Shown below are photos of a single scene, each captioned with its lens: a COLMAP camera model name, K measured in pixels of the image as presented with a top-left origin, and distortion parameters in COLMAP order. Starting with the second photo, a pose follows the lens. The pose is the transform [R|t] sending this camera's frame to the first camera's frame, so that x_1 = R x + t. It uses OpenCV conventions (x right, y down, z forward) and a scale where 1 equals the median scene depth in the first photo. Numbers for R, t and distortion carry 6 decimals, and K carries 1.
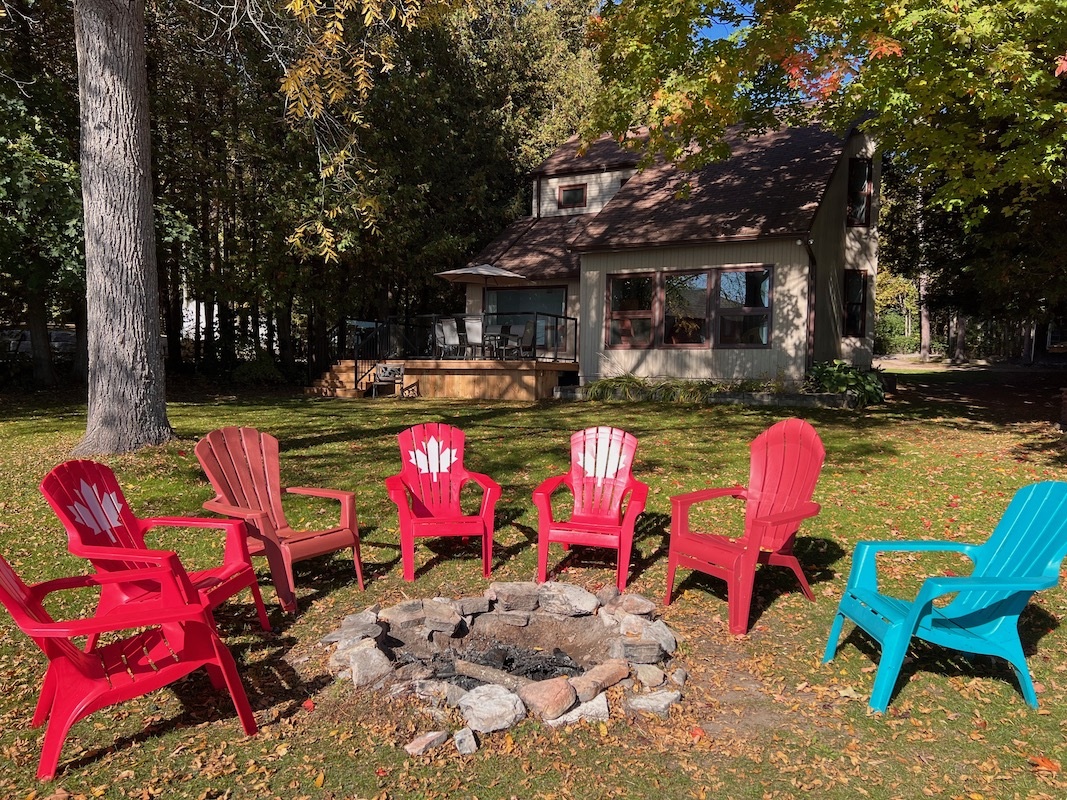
lens RADIAL K [[789.5, 0, 537.6], [0, 789.5, 445.0], [0, 0, 1]] dist [-0.000230, -0.000565]
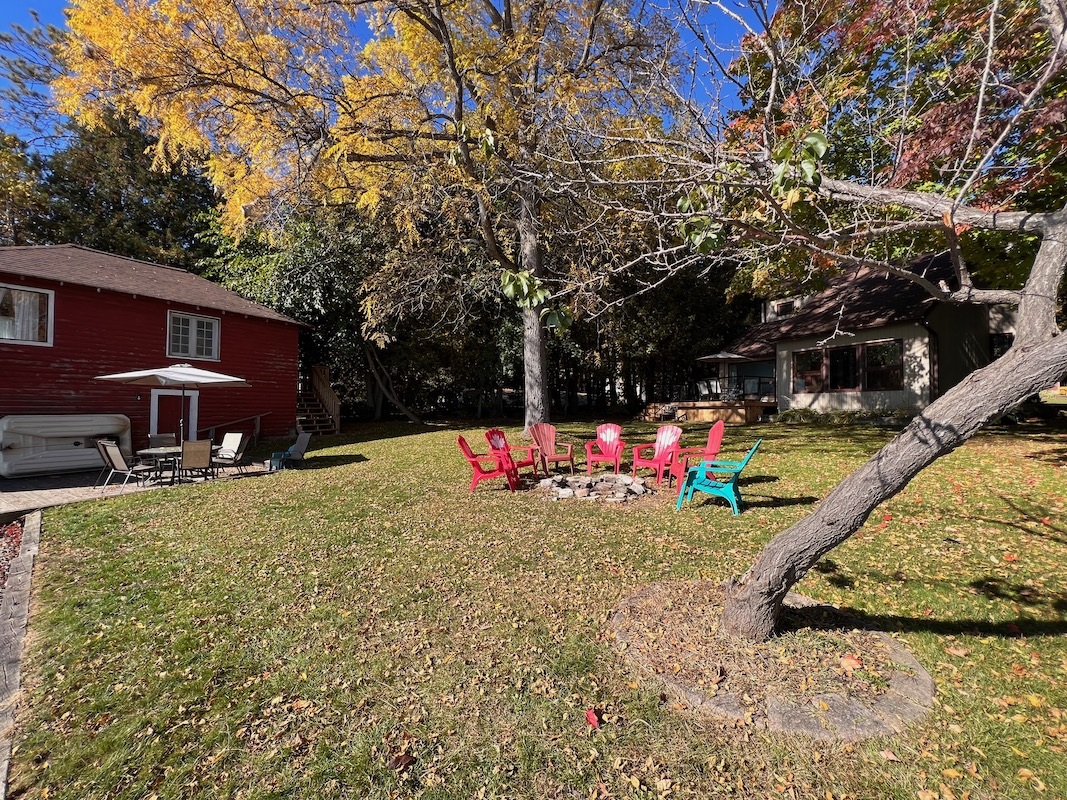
lens RADIAL K [[427.6, 0, 512.8], [0, 427.6, 397.6], [0, 0, 1]] dist [-0.032120, 0.012034]
pose [[0.799024, -0.028190, -0.600638, 0.158823], [-0.045672, 0.993169, -0.107371, 0.018550], [0.599563, 0.113224, 0.792278, -0.131724]]
